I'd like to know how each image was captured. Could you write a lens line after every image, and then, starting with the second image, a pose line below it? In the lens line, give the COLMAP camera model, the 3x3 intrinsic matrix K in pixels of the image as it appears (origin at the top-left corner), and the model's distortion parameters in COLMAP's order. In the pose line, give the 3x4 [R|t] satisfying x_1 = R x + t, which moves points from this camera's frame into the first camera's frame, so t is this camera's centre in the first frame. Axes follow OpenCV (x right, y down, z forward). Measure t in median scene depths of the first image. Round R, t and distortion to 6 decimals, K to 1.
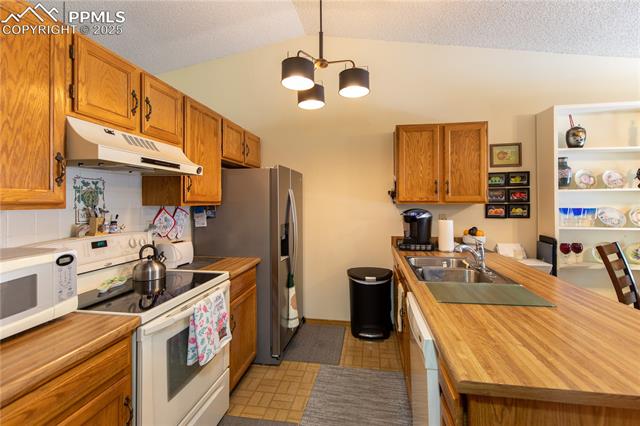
lens RADIAL K [[297.5, 0, 318.1], [0, 297.5, 197.4], [0, 0, 1]] dist [0.001412, 0.000430]
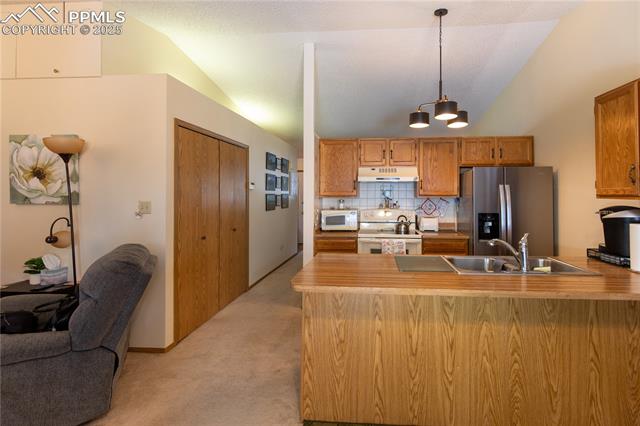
lens RADIAL K [[297.5, 0, 318.1], [0, 297.5, 197.4], [0, 0, 1]] dist [0.001412, 0.000430]
pose [[-0.009573, 0.005335, -0.999940, 1.077470], [0.007604, 0.999957, 0.005262, 0.008416], [0.999925, -0.007553, -0.009613, 0.292833]]
